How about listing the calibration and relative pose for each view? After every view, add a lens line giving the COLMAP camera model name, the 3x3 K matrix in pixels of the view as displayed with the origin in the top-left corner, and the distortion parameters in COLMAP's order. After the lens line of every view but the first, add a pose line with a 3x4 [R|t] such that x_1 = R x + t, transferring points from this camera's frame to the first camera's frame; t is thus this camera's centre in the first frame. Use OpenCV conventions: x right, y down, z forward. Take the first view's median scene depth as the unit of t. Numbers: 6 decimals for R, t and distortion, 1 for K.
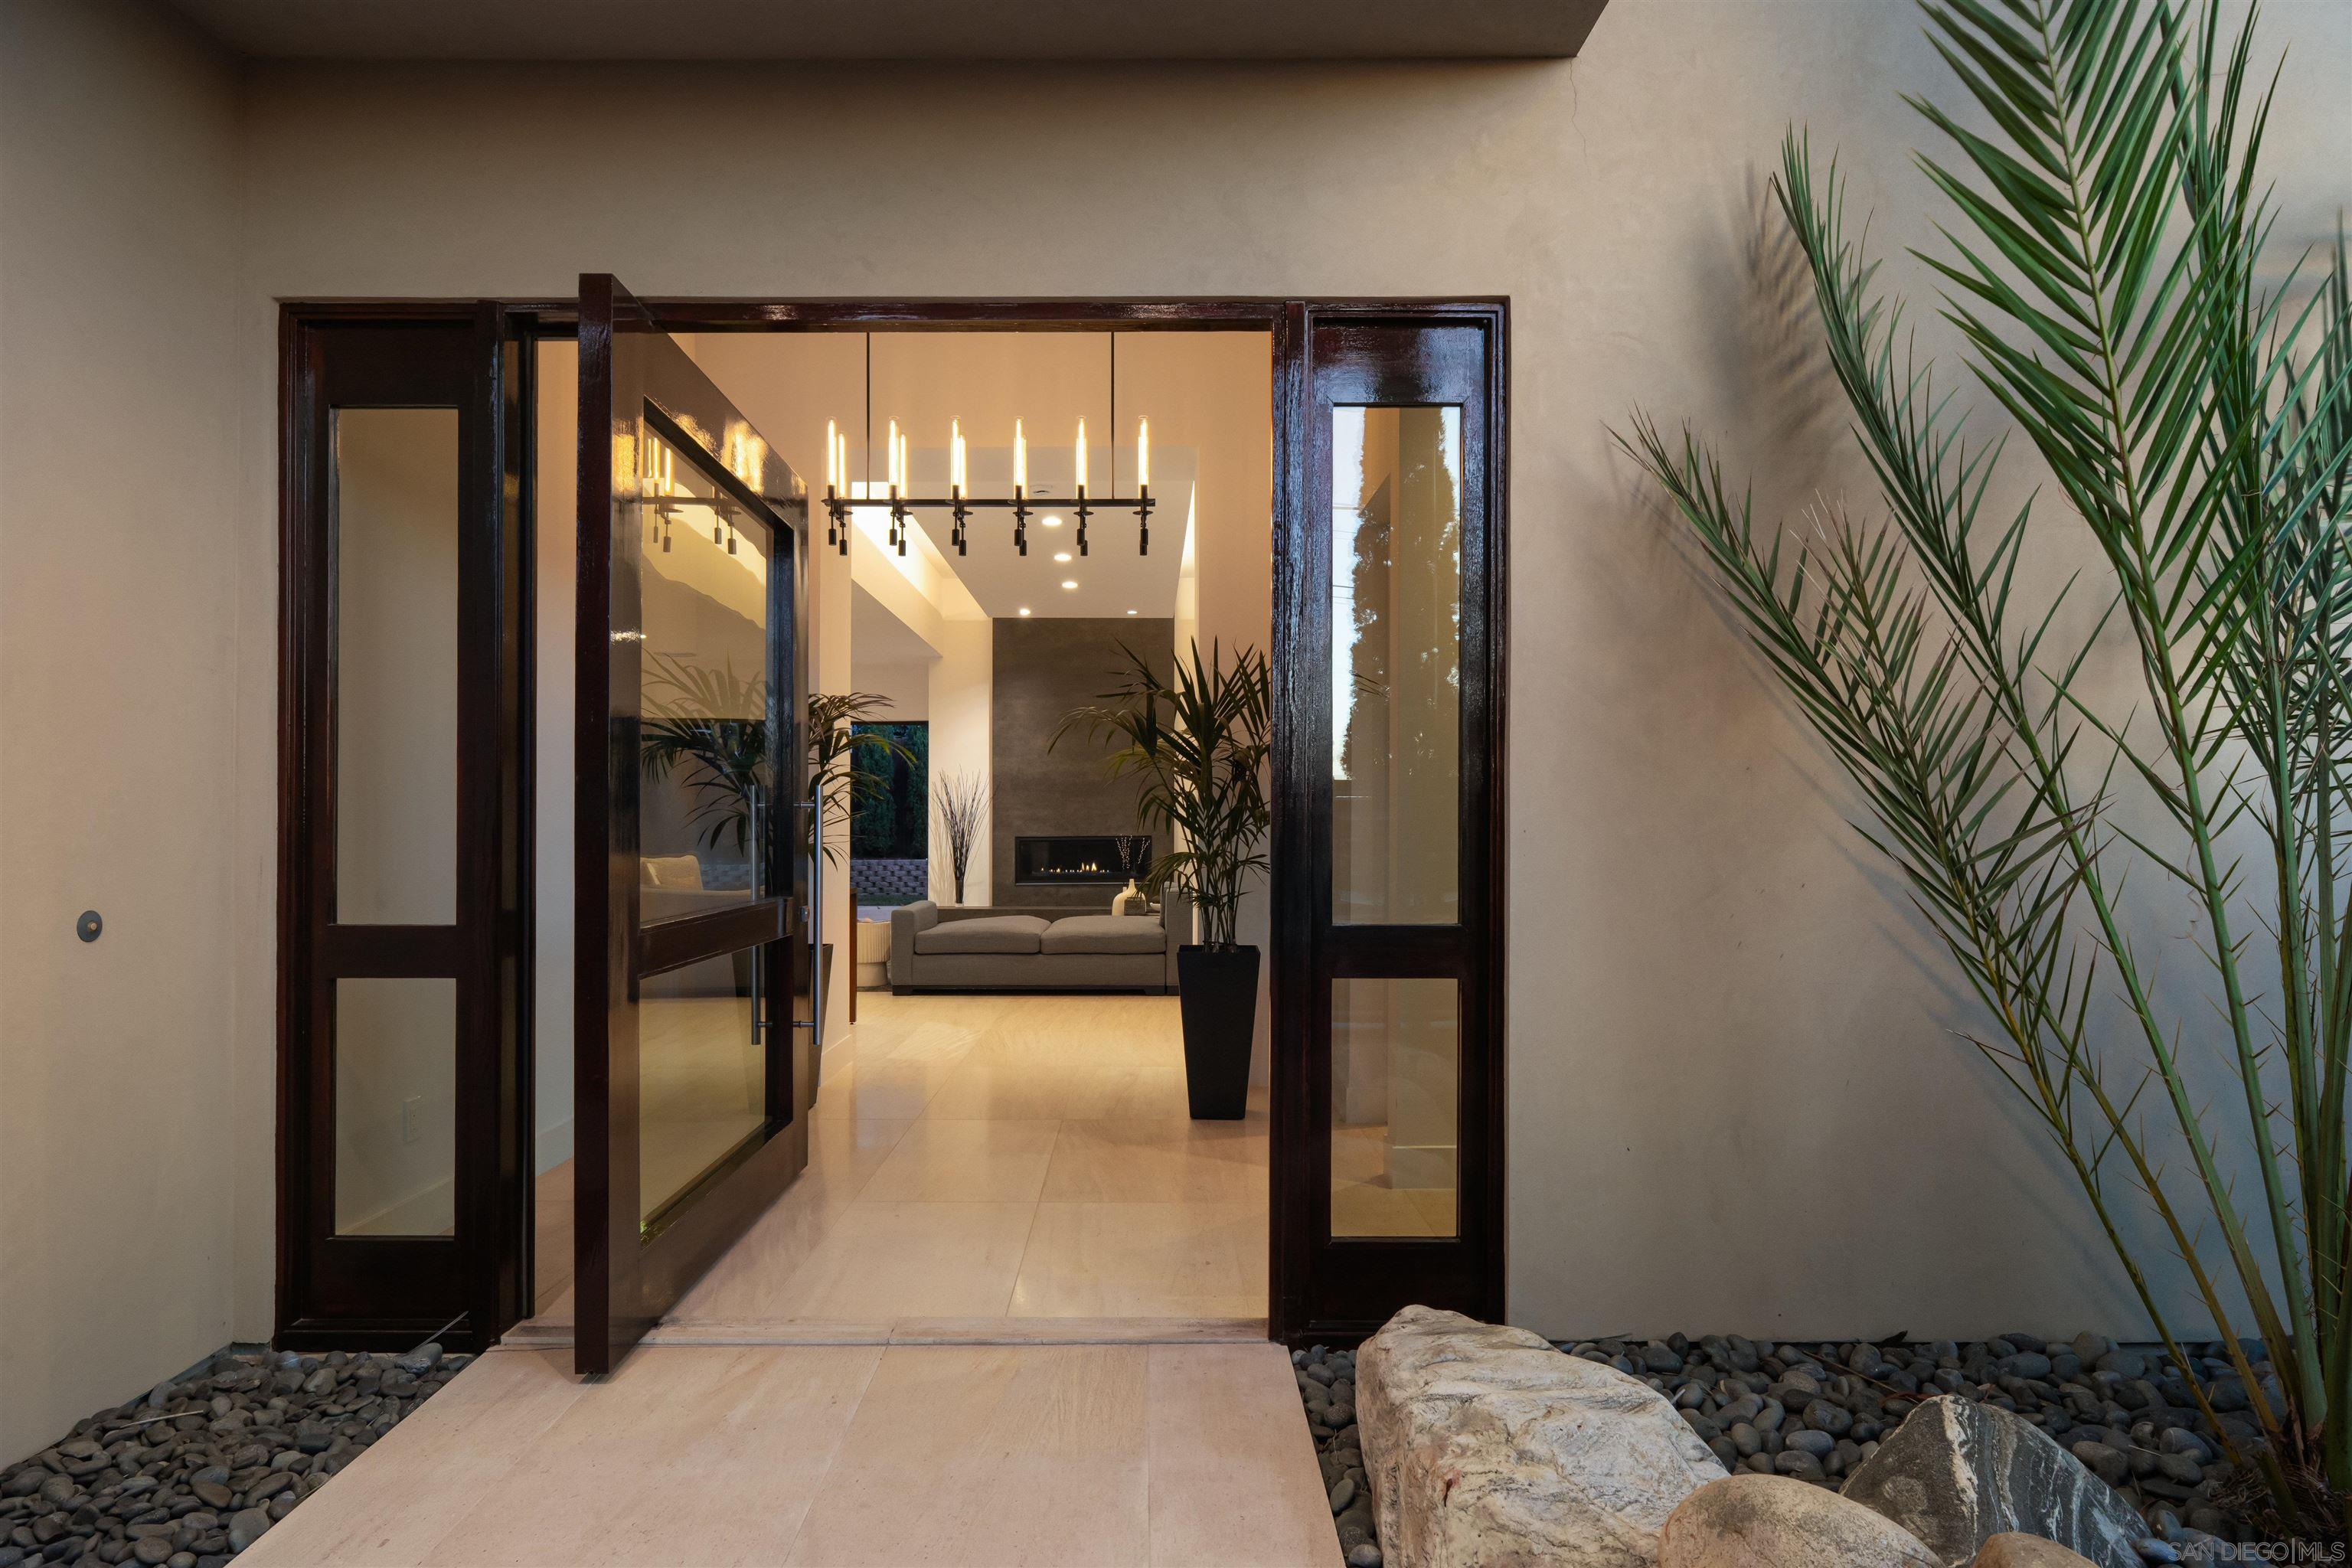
lens RADIAL K [[1398.8, 0, 1176.0], [0, 1398.8, 793.1], [0, 0, 1]] dist [-0.004793, -0.000357]
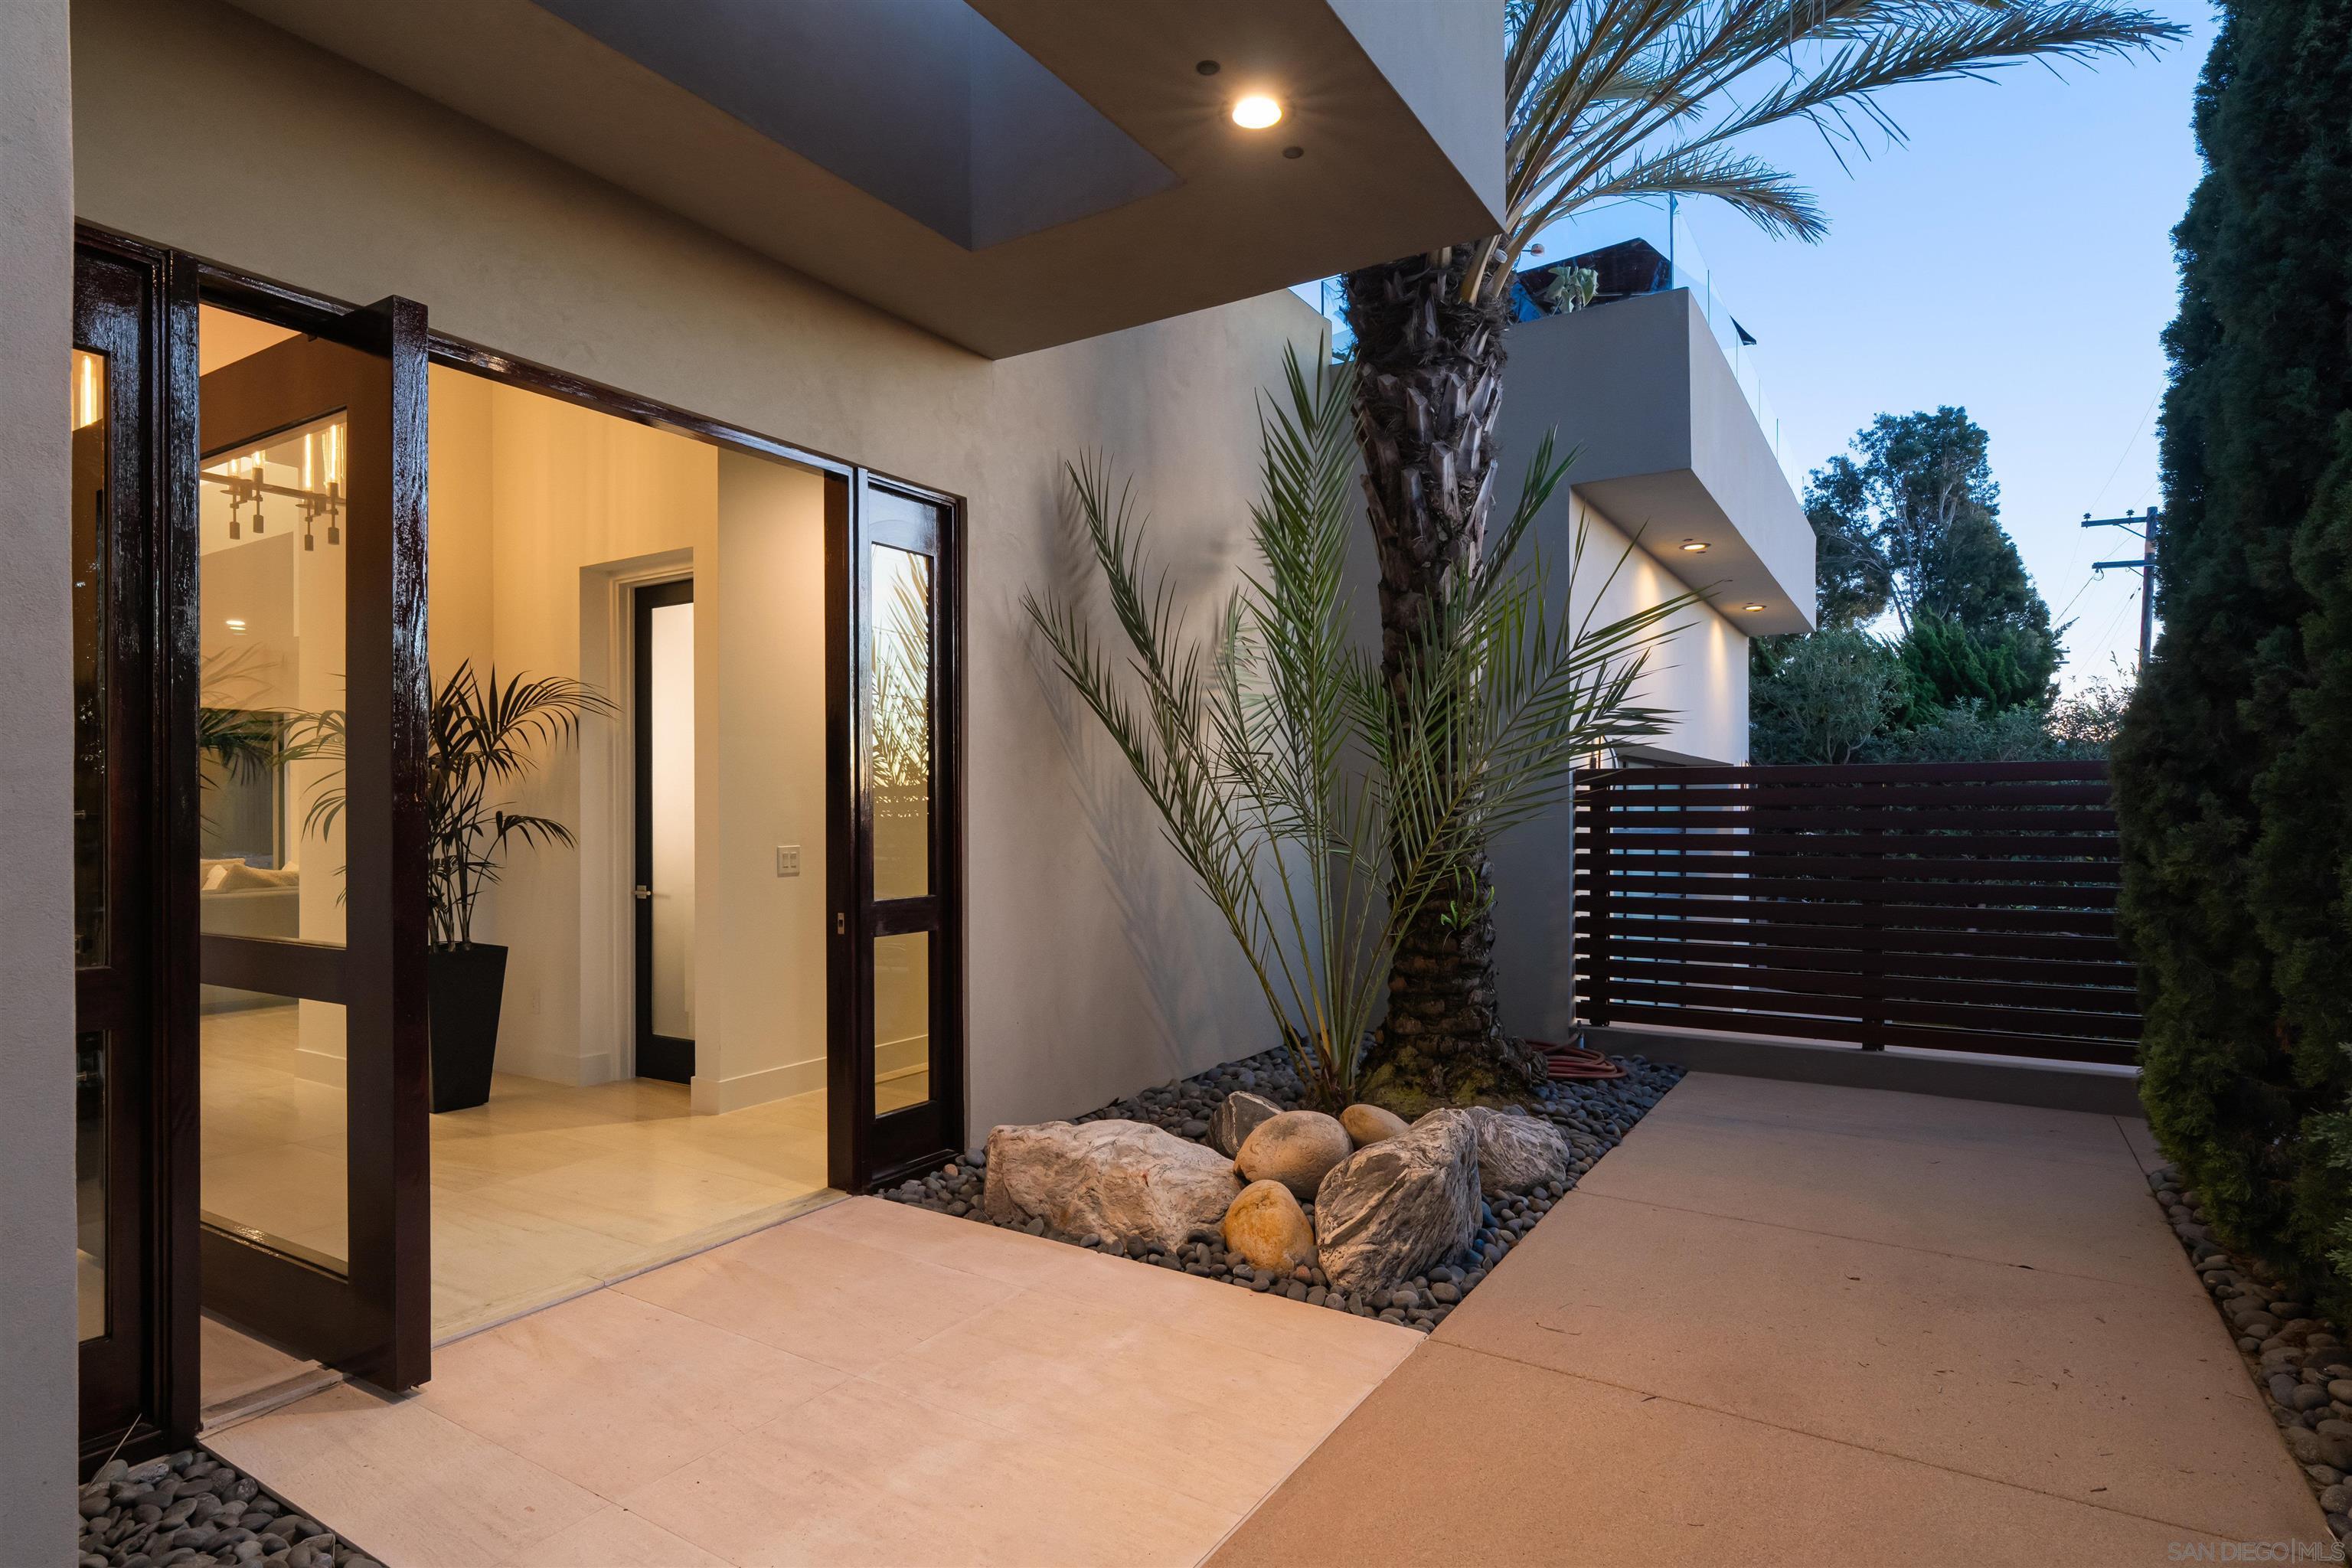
lens RADIAL K [[1251.4, 0, 1173.2], [0, 1251.4, 791.6], [0, 0, 1]] dist [0.007429, 0.002078]
pose [[0.529117, 0.013130, 0.848447, -0.847753], [0.000512, 0.999875, -0.015793, 0.001818], [-0.848549, 0.008791, 0.529044, 0.048279]]
